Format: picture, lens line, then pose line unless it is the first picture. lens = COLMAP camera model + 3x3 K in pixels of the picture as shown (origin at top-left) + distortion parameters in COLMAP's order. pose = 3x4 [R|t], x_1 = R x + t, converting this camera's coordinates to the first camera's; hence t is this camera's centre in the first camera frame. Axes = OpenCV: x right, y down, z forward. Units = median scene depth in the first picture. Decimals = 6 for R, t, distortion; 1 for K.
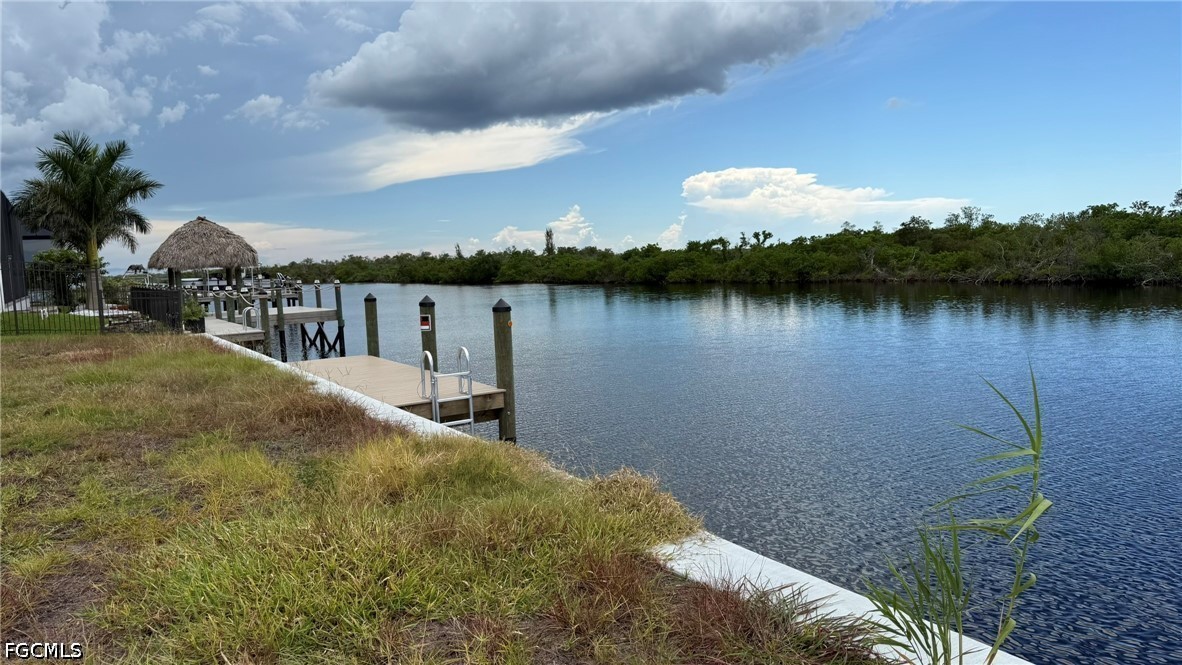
lens RADIAL K [[840.6, 0, 591.0], [0, 840.6, 332.5], [0, 0, 1]] dist [0.096394, -0.165534]
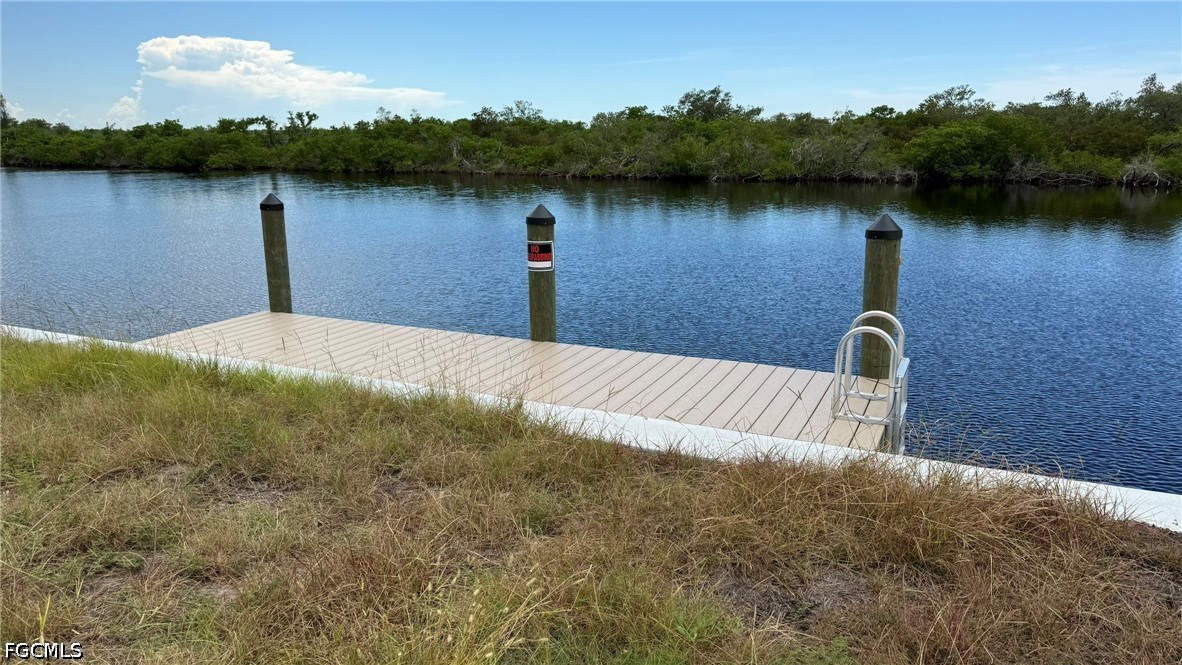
lens RADIAL K [[840.6, 0, 591.0], [0, 840.6, 332.5], [0, 0, 1]] dist [0.096394, -0.165534]
pose [[0.826351, -0.088314, 0.556188, -0.068582], [0.016012, 0.990913, 0.133551, -0.004936], [-0.562928, -0.101455, 0.820256, 0.077165]]
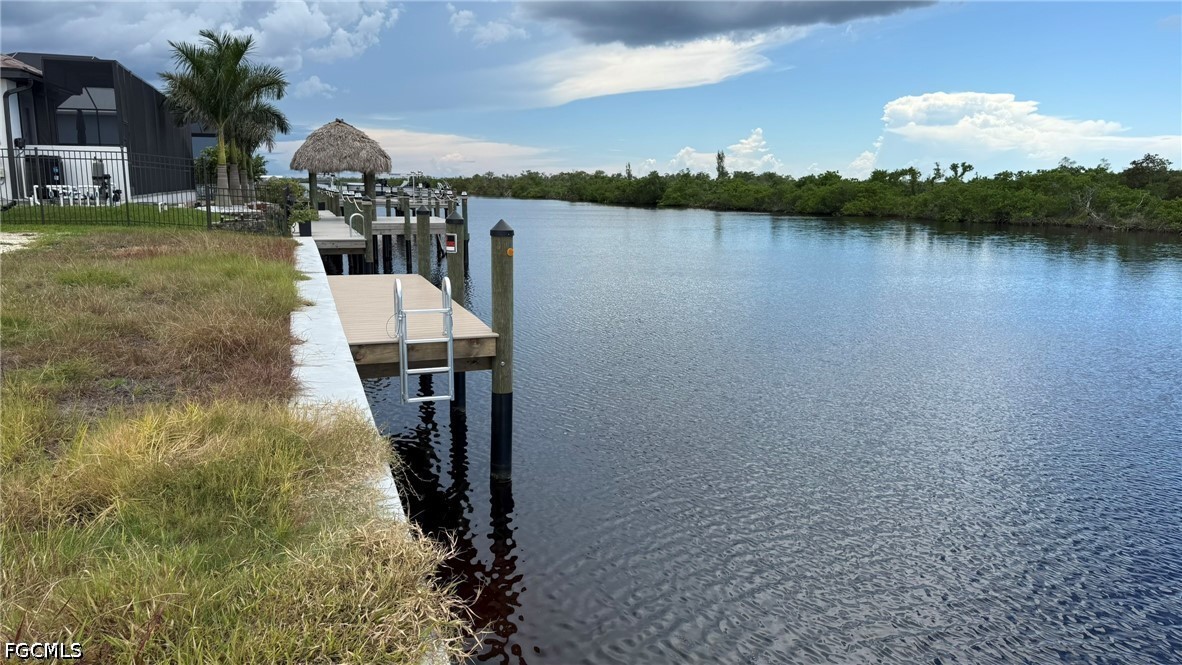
lens RADIAL K [[832.3, 0, 566.3], [0, 832.3, 362.9], [0, 0, 1]] dist [0.043330, -0.068900]
pose [[0.970916, 0.097832, -0.218520, 0.011530], [-0.069279, 0.988459, 0.134721, -0.001254], [0.229178, -0.115664, 0.966488, 0.022993]]
